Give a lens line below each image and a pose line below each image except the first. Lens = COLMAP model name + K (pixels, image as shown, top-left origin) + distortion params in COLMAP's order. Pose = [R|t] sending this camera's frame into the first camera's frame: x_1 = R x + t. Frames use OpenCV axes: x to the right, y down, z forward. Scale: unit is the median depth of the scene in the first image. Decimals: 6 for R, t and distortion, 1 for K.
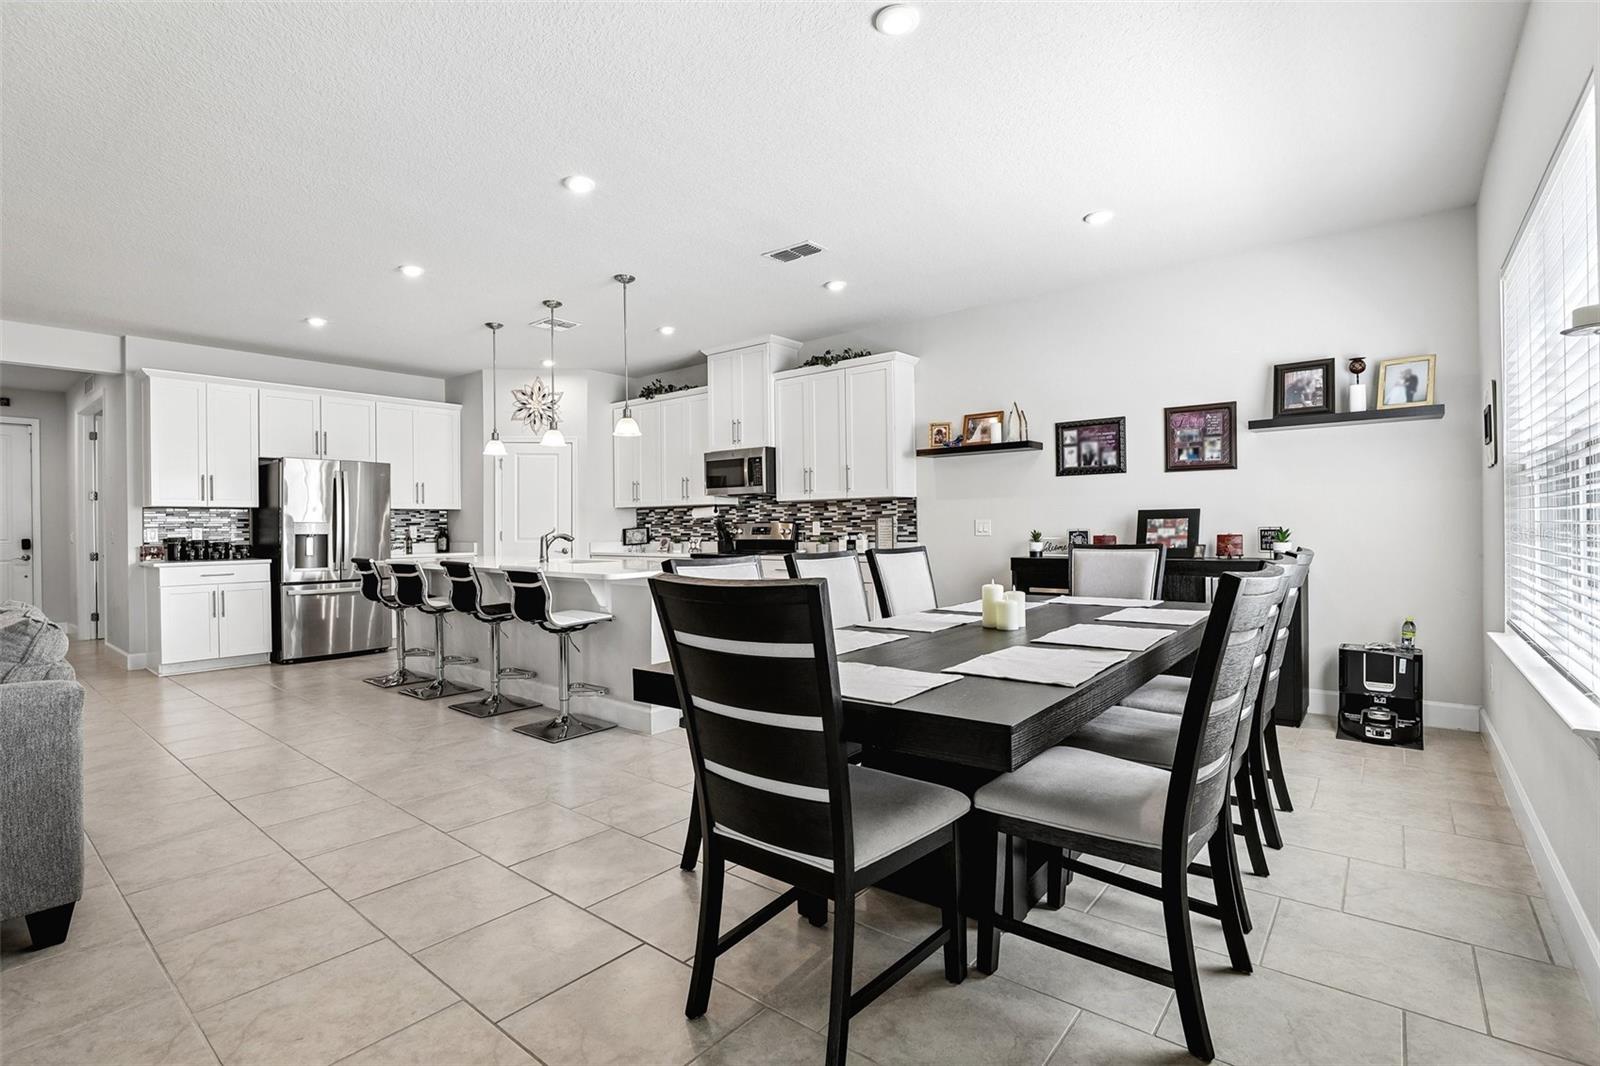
lens RADIAL K [[736.2, 0, 785.7], [0, 736.2, 529.1], [0, 0, 1]] dist [-0.030829, 0.007049]
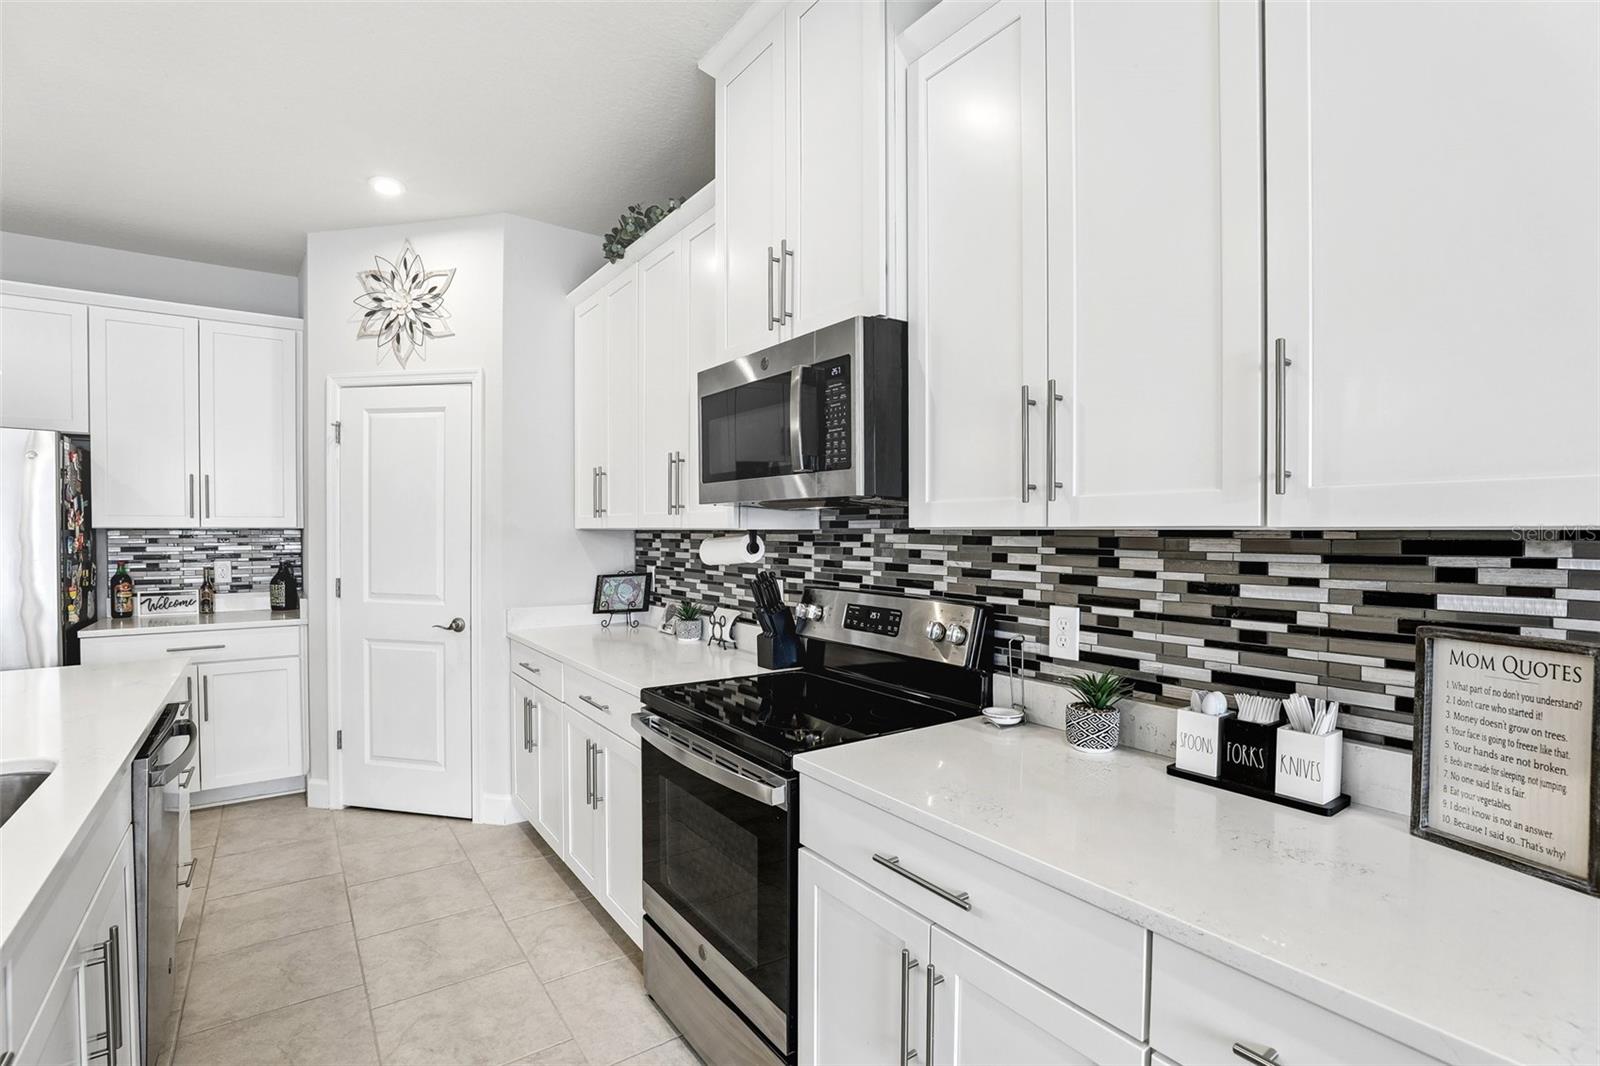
lens RADIAL K [[736.2, 0, 797.2], [0, 736.2, 550.6], [0, 0, 1]] dist [-0.030829, 0.007049]
pose [[0.965937, 0.020691, -0.257948, 0.016761], [-0.014272, 0.999541, 0.026736, -0.036842], [0.258383, -0.022144, 0.965789, 0.741140]]
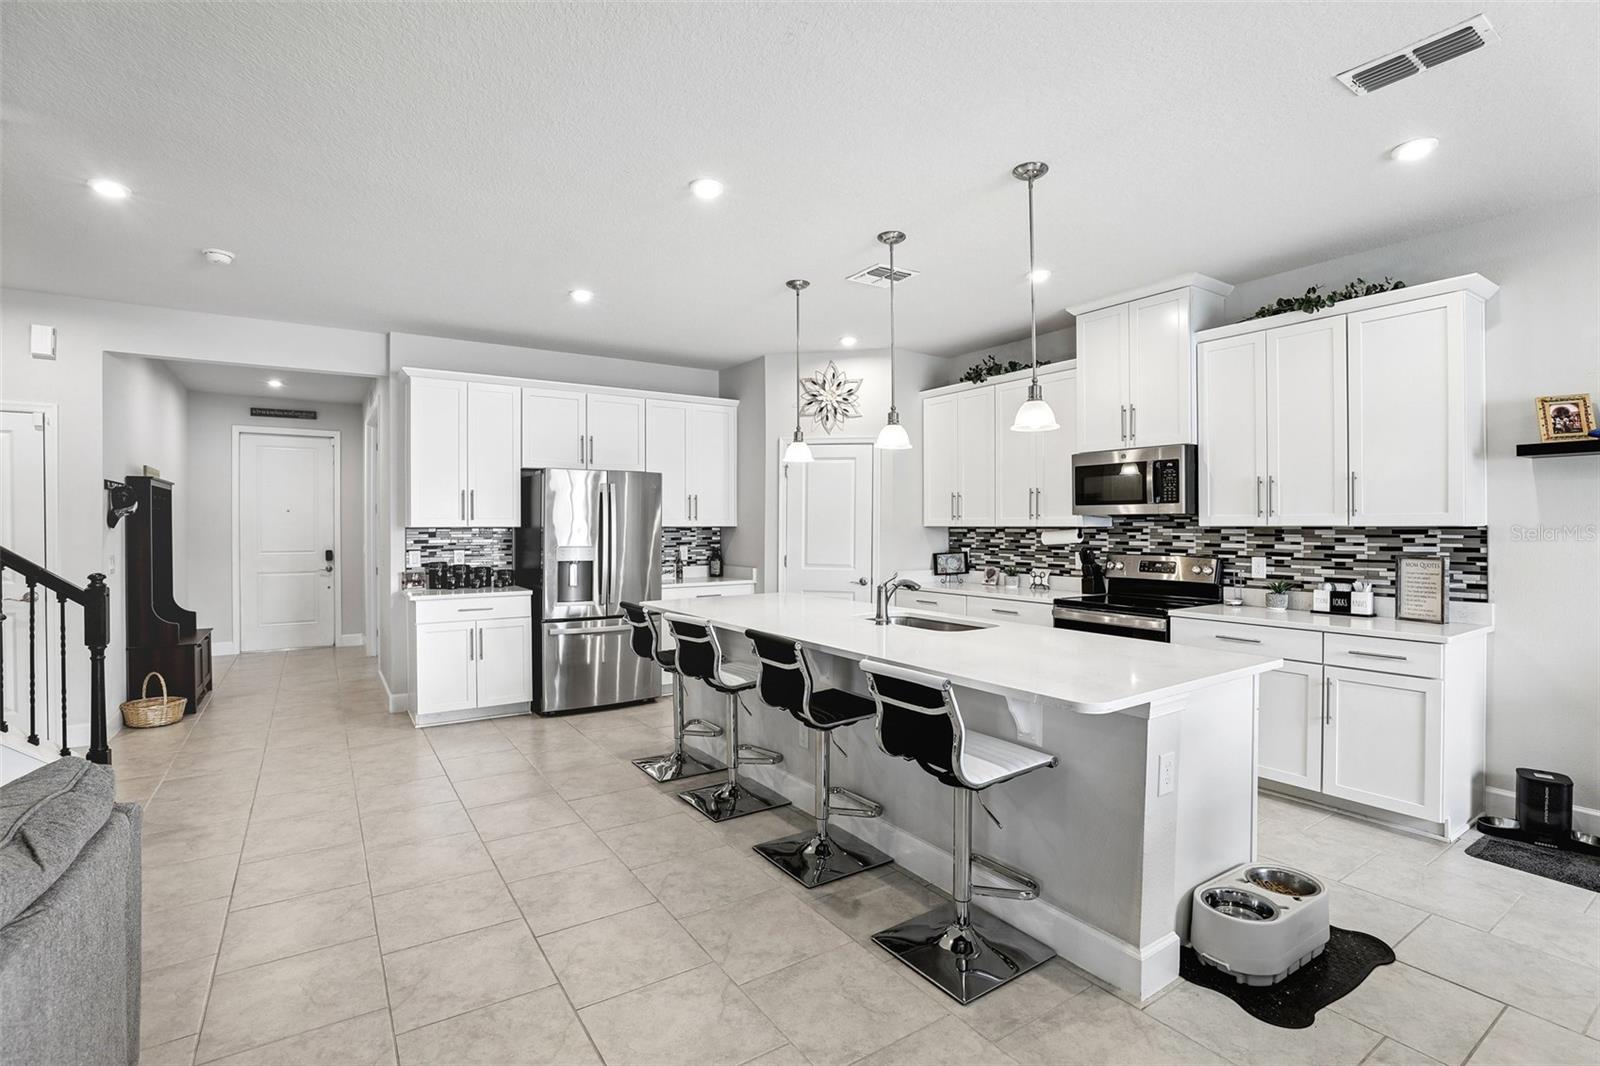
lens RADIAL K [[736.2, 0, 796.2], [0, 736.2, 535.4], [0, 0, 1]] dist [-0.030829, 0.007049]
pose [[0.957187, 0.013605, -0.289149, -0.168836], [-0.010568, 0.999871, 0.012062, -0.034013], [0.289276, -0.008490, 0.957208, 0.270782]]
